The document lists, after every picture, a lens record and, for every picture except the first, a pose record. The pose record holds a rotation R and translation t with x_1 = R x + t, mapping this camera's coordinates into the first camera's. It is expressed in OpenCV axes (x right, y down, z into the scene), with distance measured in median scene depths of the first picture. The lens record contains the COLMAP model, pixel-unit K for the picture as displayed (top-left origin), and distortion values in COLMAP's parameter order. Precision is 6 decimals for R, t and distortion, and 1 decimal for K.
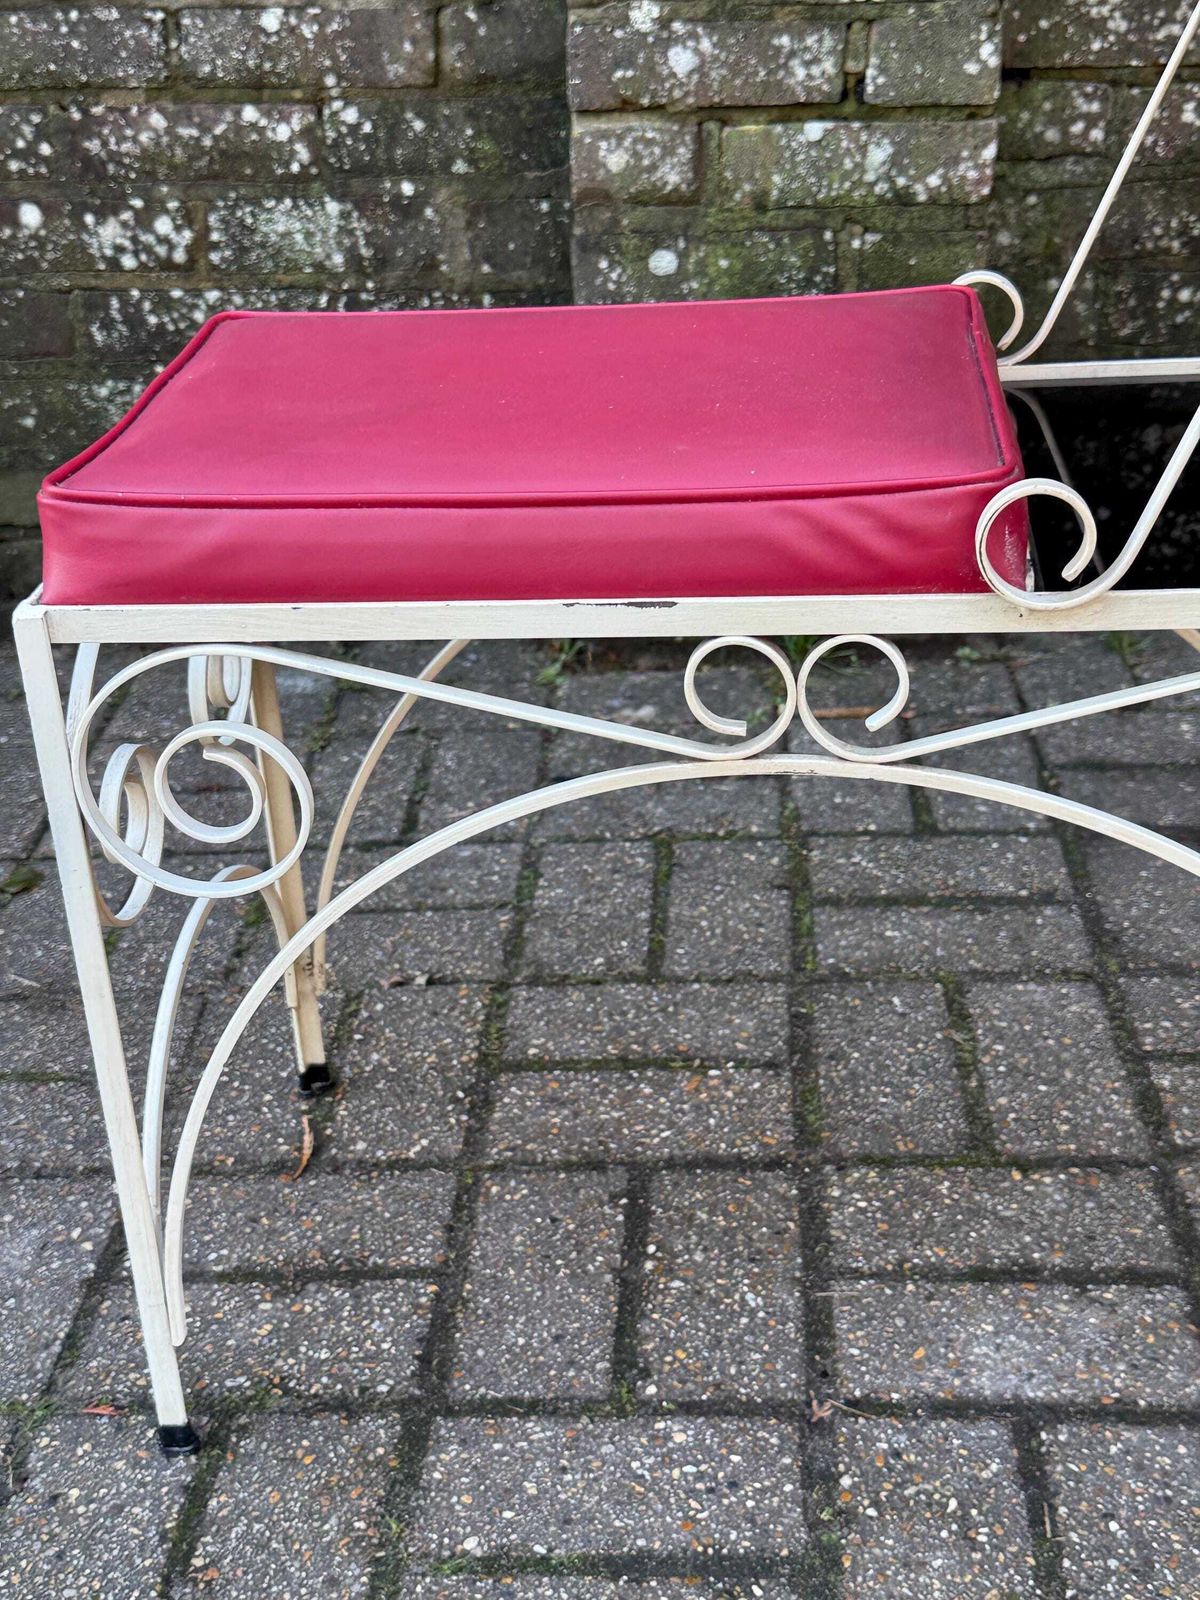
lens RADIAL K [[2037.1, 0, 580.8], [0, 2037.1, 812.2], [0, 0, 1]] dist [0.205474, -0.538734]
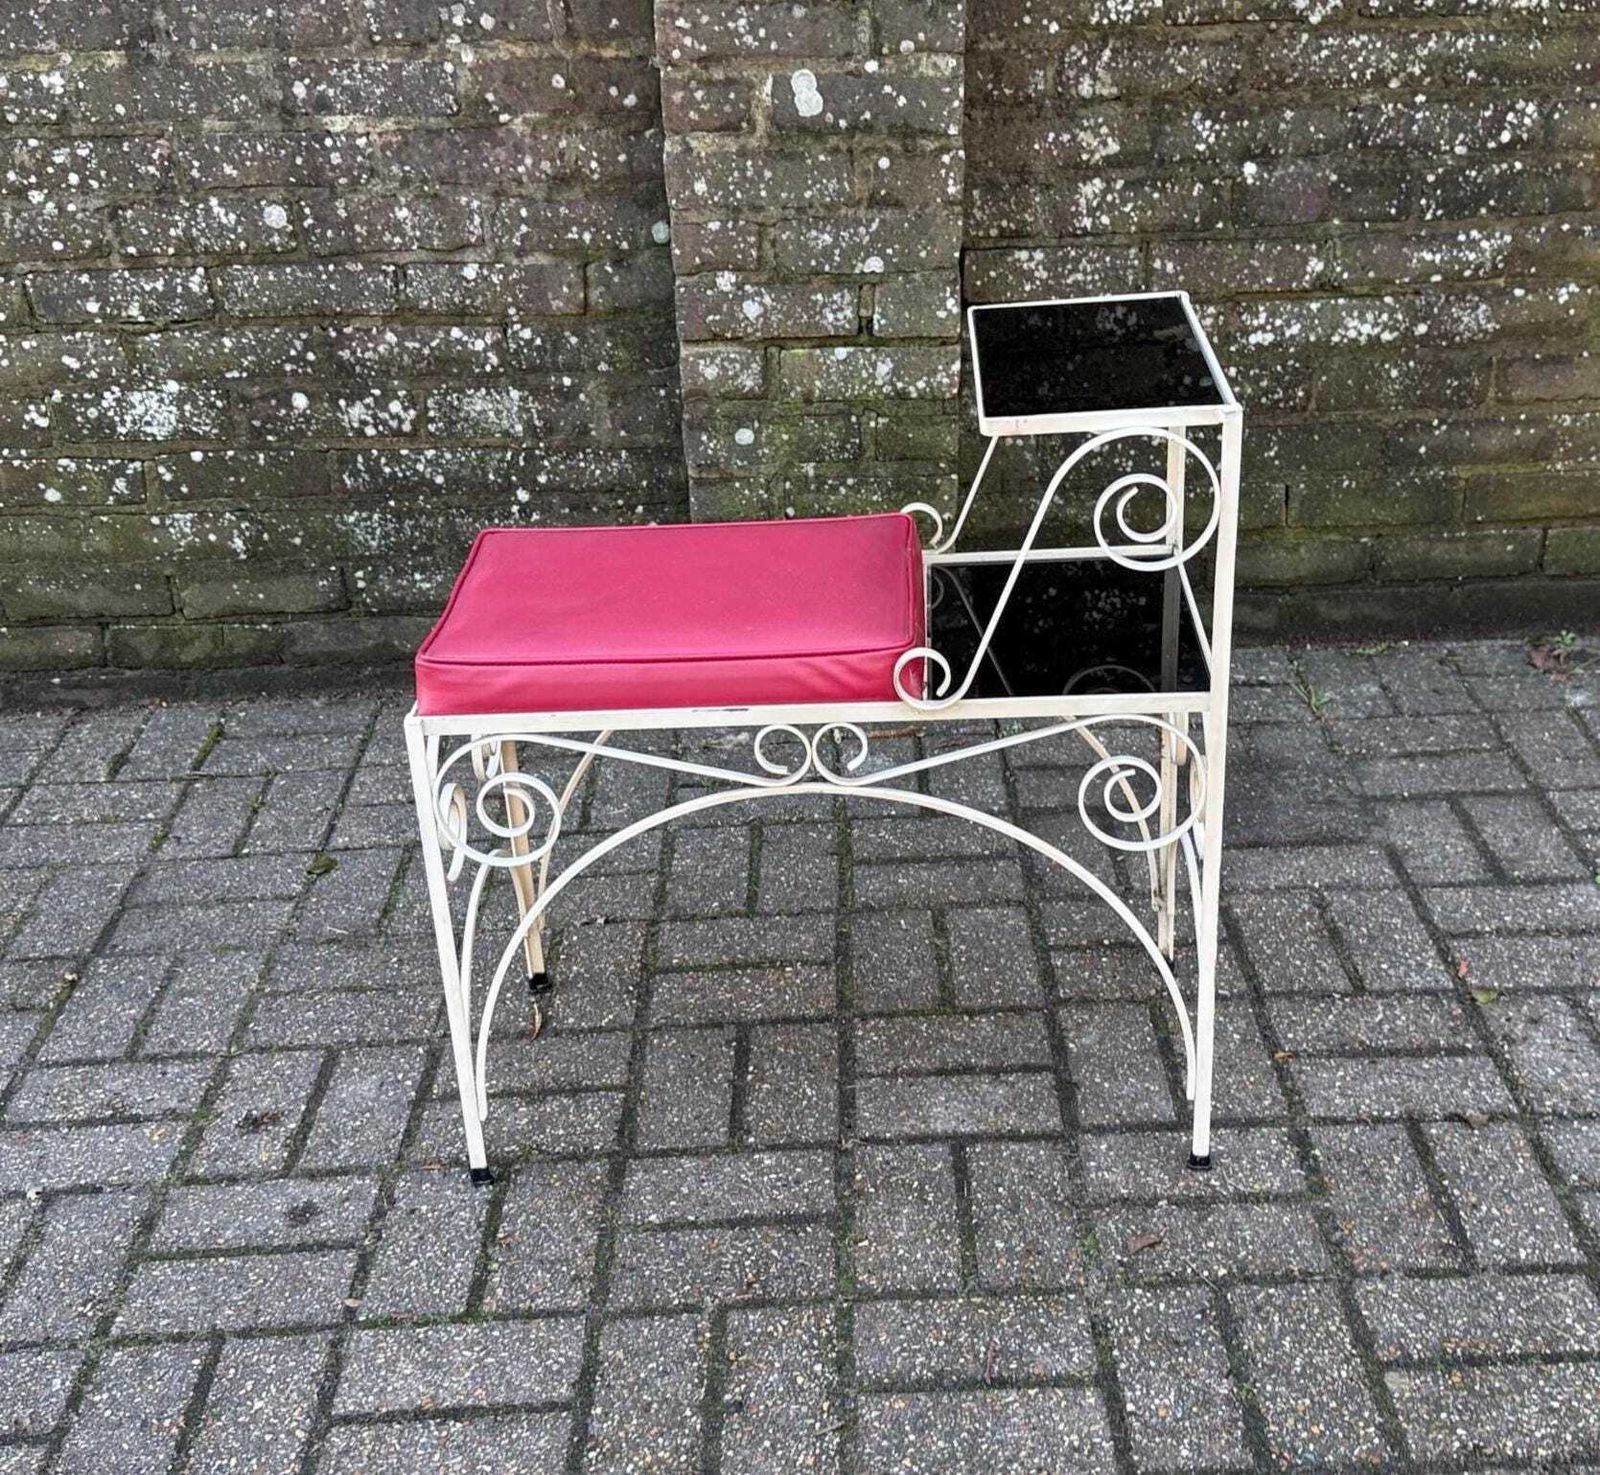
lens RADIAL K [[2020.9, 0, 847.1], [0, 2020.9, 814.0], [0, 0, 1]] dist [0.164094, -0.311712]
pose [[0.996791, -0.029380, 0.074459, -0.004845], [0.028491, 0.999510, 0.012977, -0.016374], [-0.074803, -0.010814, 0.997140, -0.668762]]
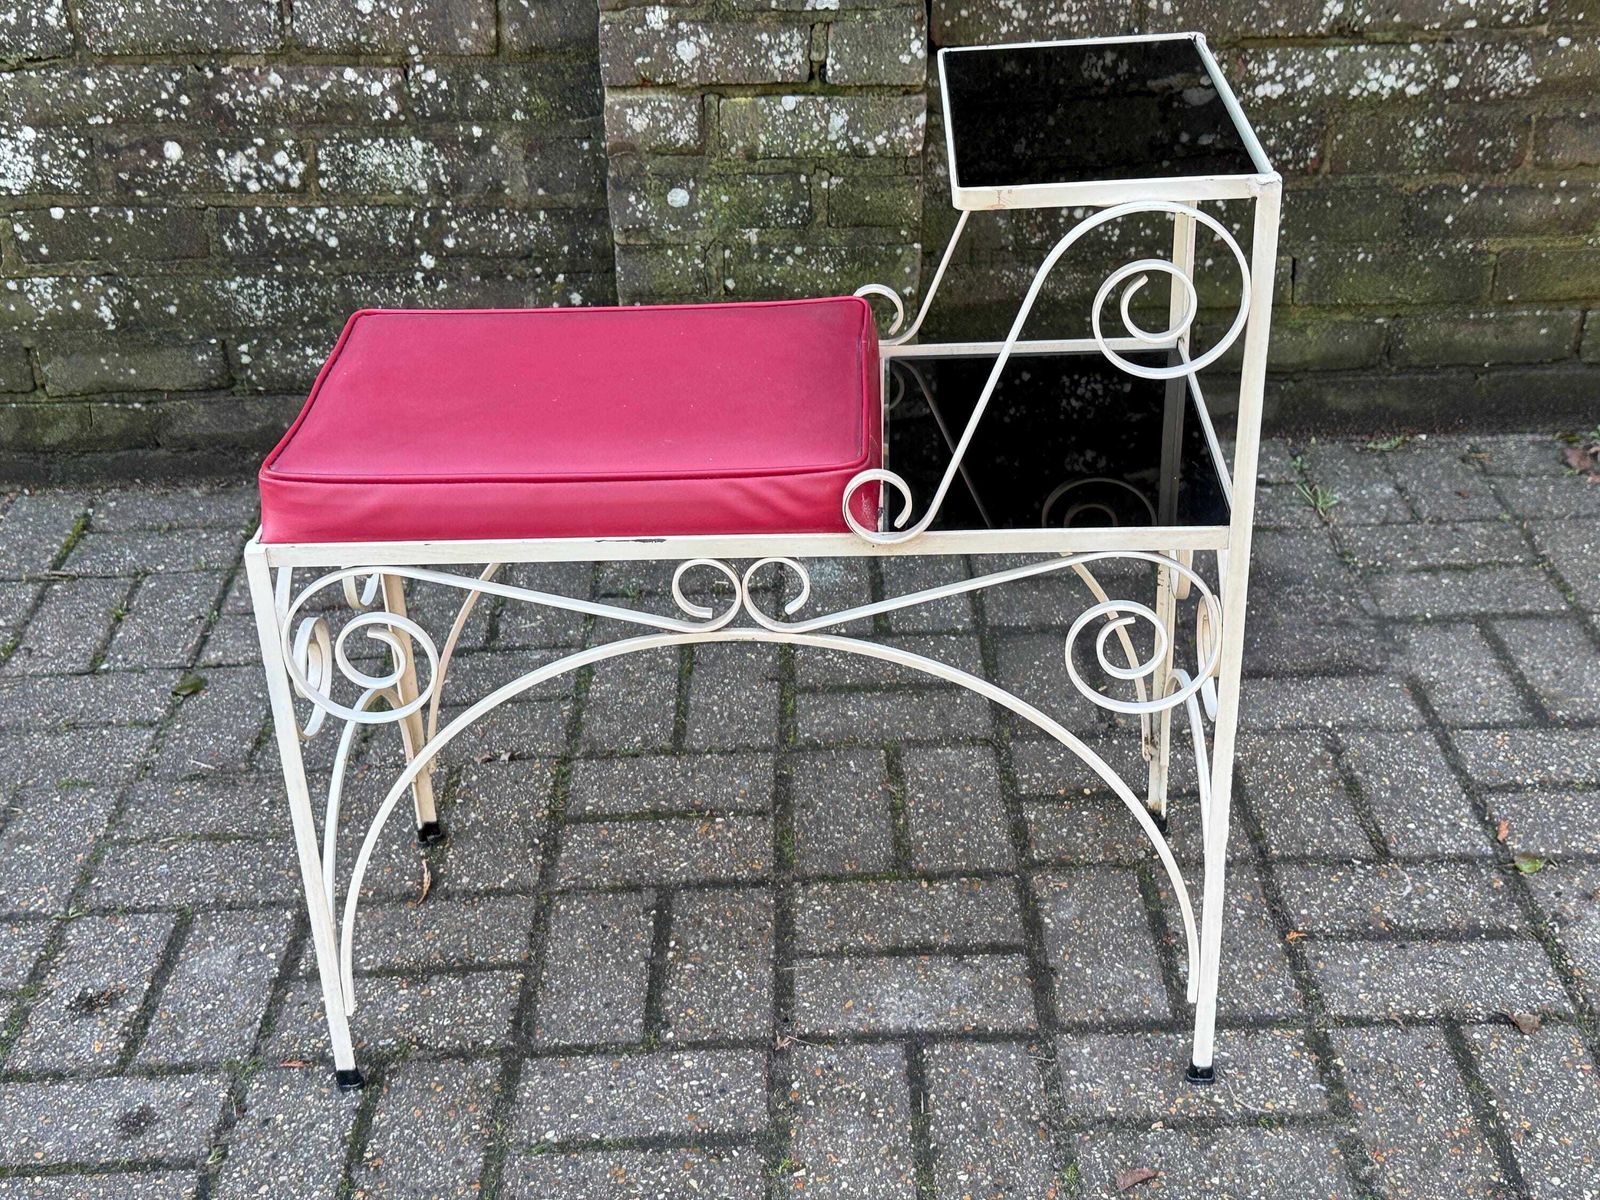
lens RADIAL K [[2032.4, 0, 798.5], [0, 2032.4, 620.5], [0, 0, 1]] dist [0.197044, -0.501775]
pose [[0.997165, -0.020880, 0.072296, 0.023687], [0.018143, 0.999101, 0.038315, -0.068533], [-0.073031, -0.036895, 0.996647, -0.433311]]
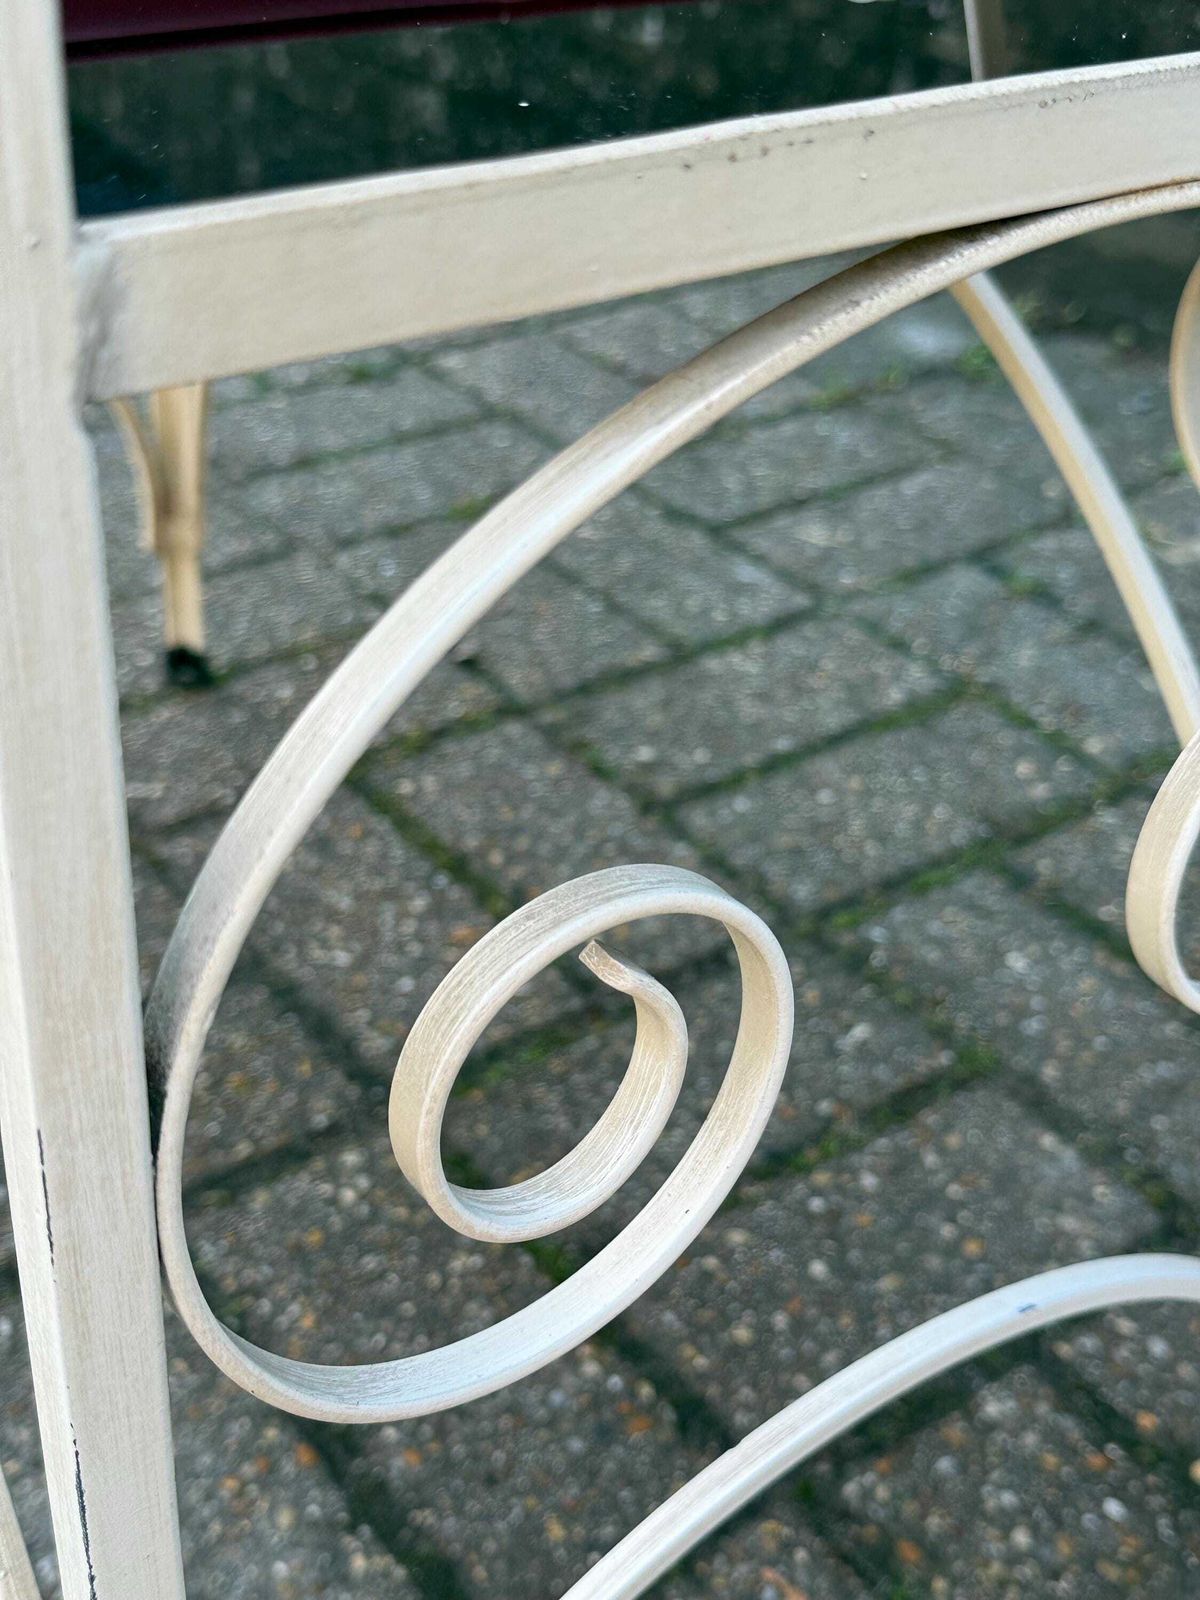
lens RADIAL K [[2107.6, 0, 592.5], [0, 2107.6, 788.8], [0, 0, 1]] dist [0.190021, -0.554208]
pose [[0.650153, 0.493163, -0.578006, 0.490280], [-0.438853, 0.864745, 0.244182, -0.094933], [0.620249, 0.094904, 0.778642, 0.562709]]
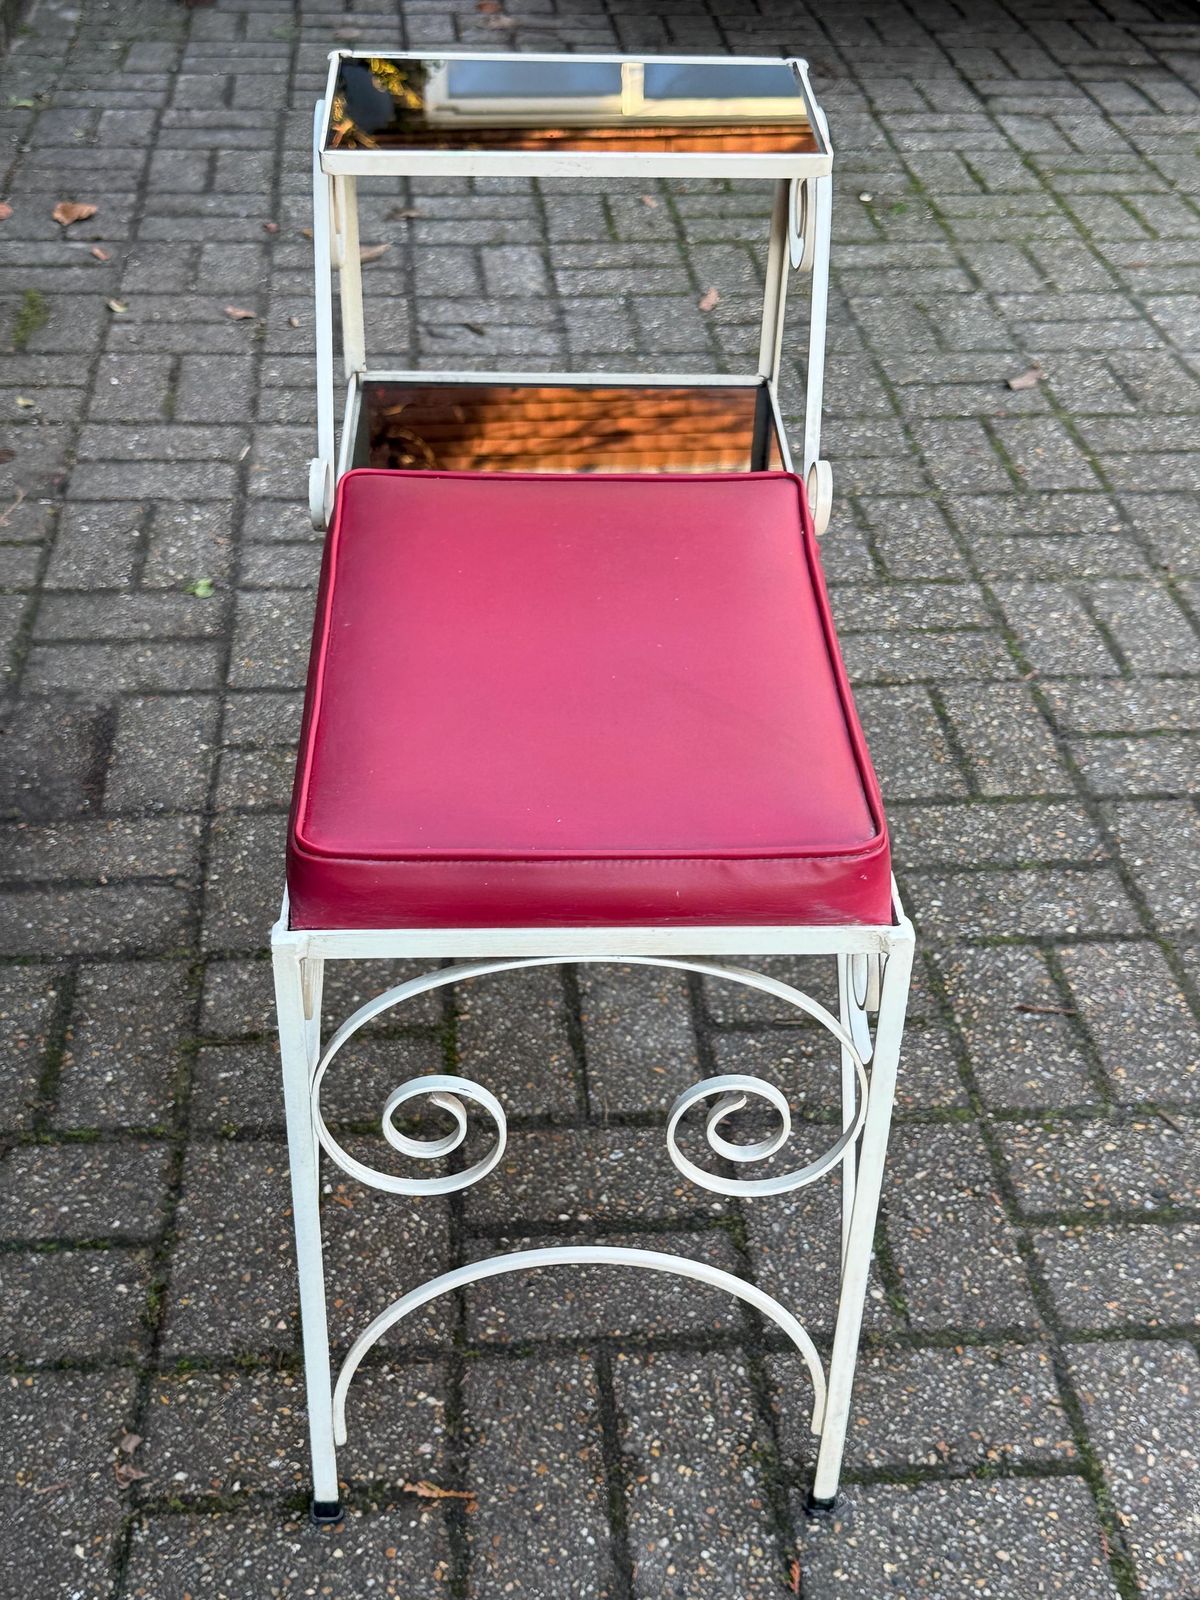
lens RADIAL K [[2032.4, 0, 599.1], [0, 2032.4, 811.7], [0, 0, 1]] dist [0.197044, -0.501775]
pose [[-0.146767, -0.545901, 0.824895, -0.862553], [0.445308, 0.708178, 0.547891, -0.636094], [-0.883267, 0.447745, 0.139157, 0.696610]]
